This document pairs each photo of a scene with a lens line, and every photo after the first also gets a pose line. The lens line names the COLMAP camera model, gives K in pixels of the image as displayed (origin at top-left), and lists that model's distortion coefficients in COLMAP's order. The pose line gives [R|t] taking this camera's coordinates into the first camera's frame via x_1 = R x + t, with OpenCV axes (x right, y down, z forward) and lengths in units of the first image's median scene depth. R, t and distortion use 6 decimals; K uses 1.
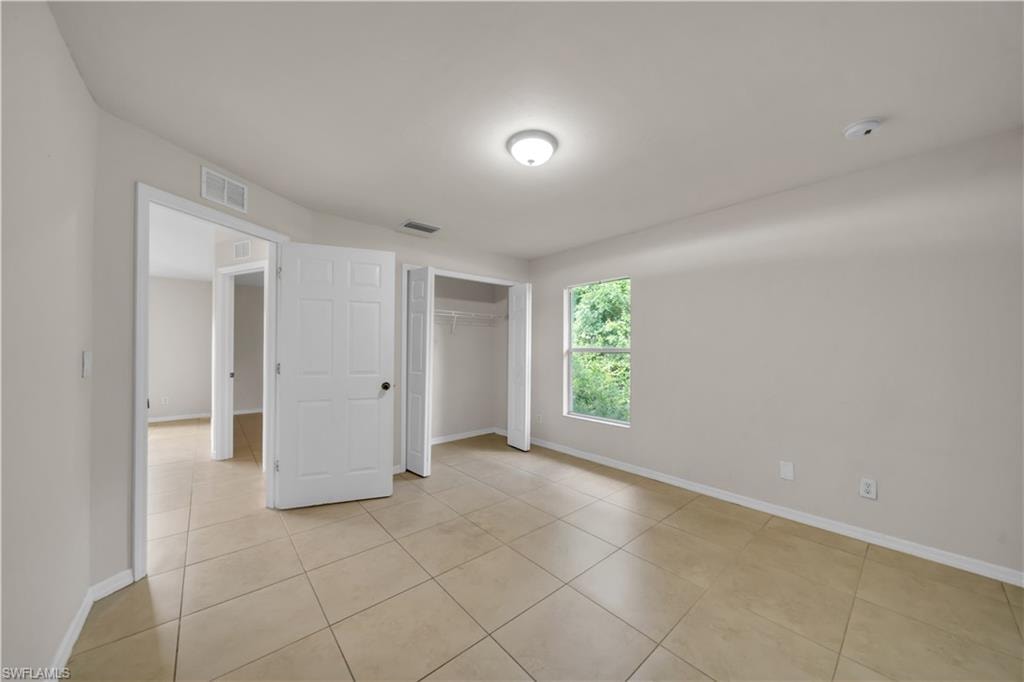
lens RADIAL K [[354.3, 0, 514.4], [0, 354.3, 347.7], [0, 0, 1]] dist [0.000561, -0.000503]
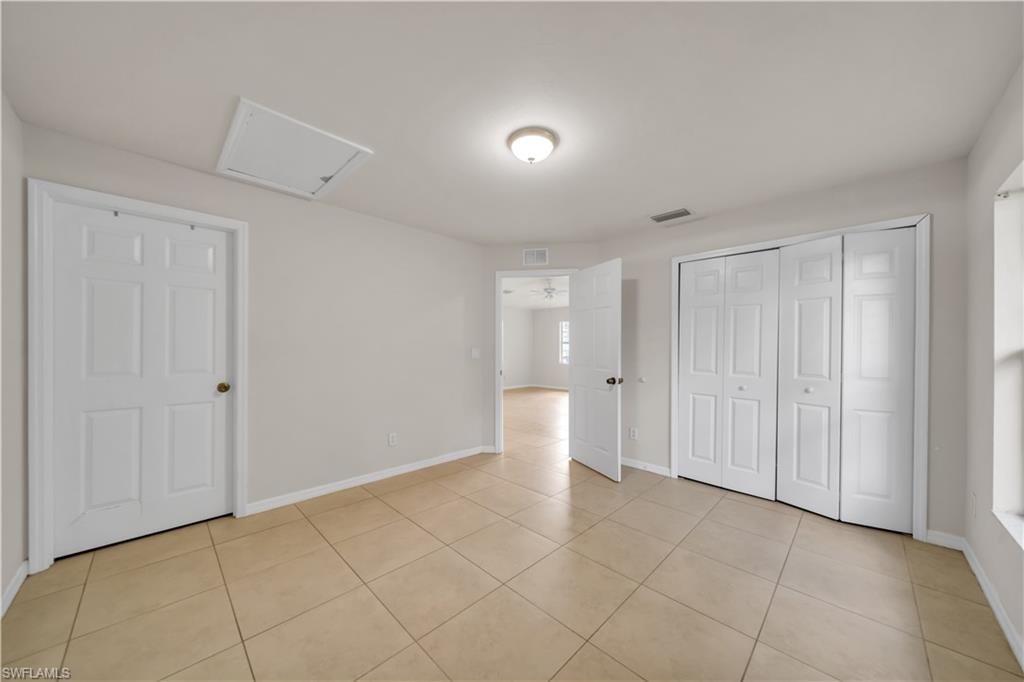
lens RADIAL K [[354.3, 0, 514.1], [0, 354.3, 344.3], [0, 0, 1]] dist [0.000561, -0.000503]
pose [[0.069556, -0.006518, -0.997557, 0.736955], [0.001064, 0.999979, -0.006459, 0.001661], [0.997577, -0.000612, 0.069562, 0.620603]]
